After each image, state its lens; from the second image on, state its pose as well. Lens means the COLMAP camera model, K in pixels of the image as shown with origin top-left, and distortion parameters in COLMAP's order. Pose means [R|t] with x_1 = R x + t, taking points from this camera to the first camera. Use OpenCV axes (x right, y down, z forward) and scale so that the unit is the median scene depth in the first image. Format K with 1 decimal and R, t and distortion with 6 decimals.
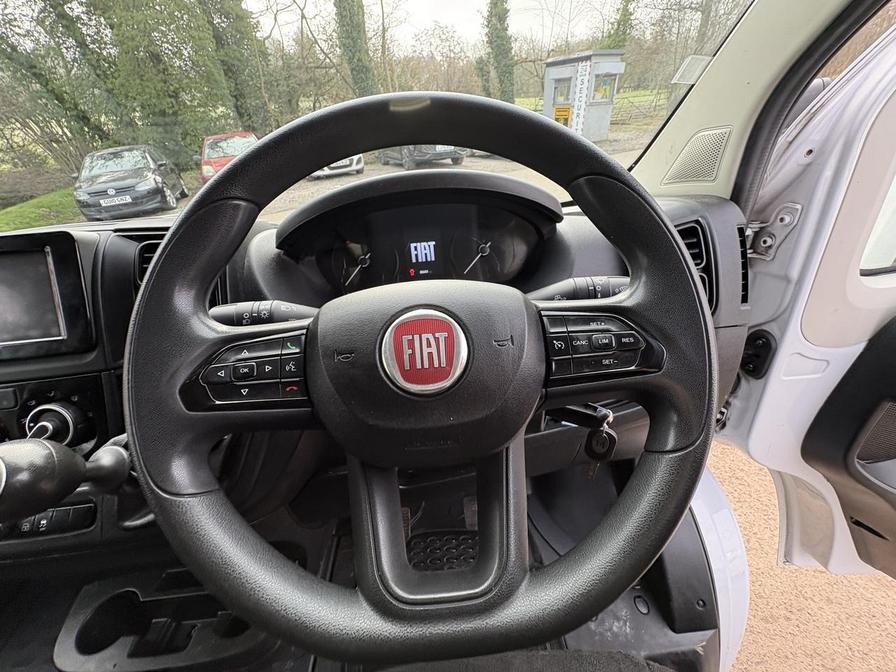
lens RADIAL K [[357.9, 0, 447.6], [0, 357.9, 341.0], [0, 0, 1]] dist [-0.000403, 0.000854]
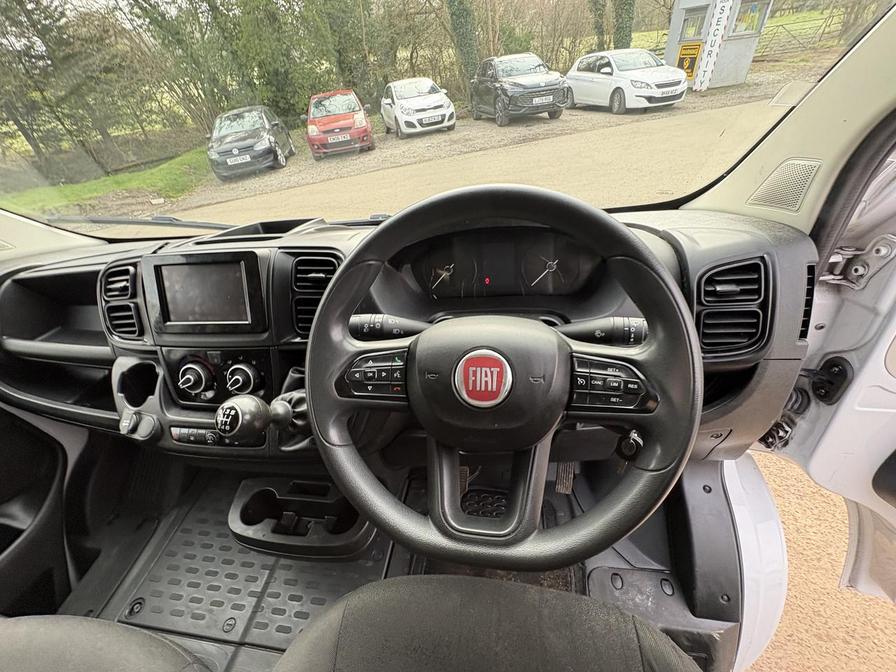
lens RADIAL K [[356.4, 0, 448.1], [0, 356.4, 341.5], [0, 0, 1]] dist [-0.000128, -0.000402]
pose [[0.974556, 0.105472, -0.197780, 0.026856], [-0.083709, 0.989790, 0.115362, -0.106357], [0.207928, -0.095871, 0.973435, -0.177866]]
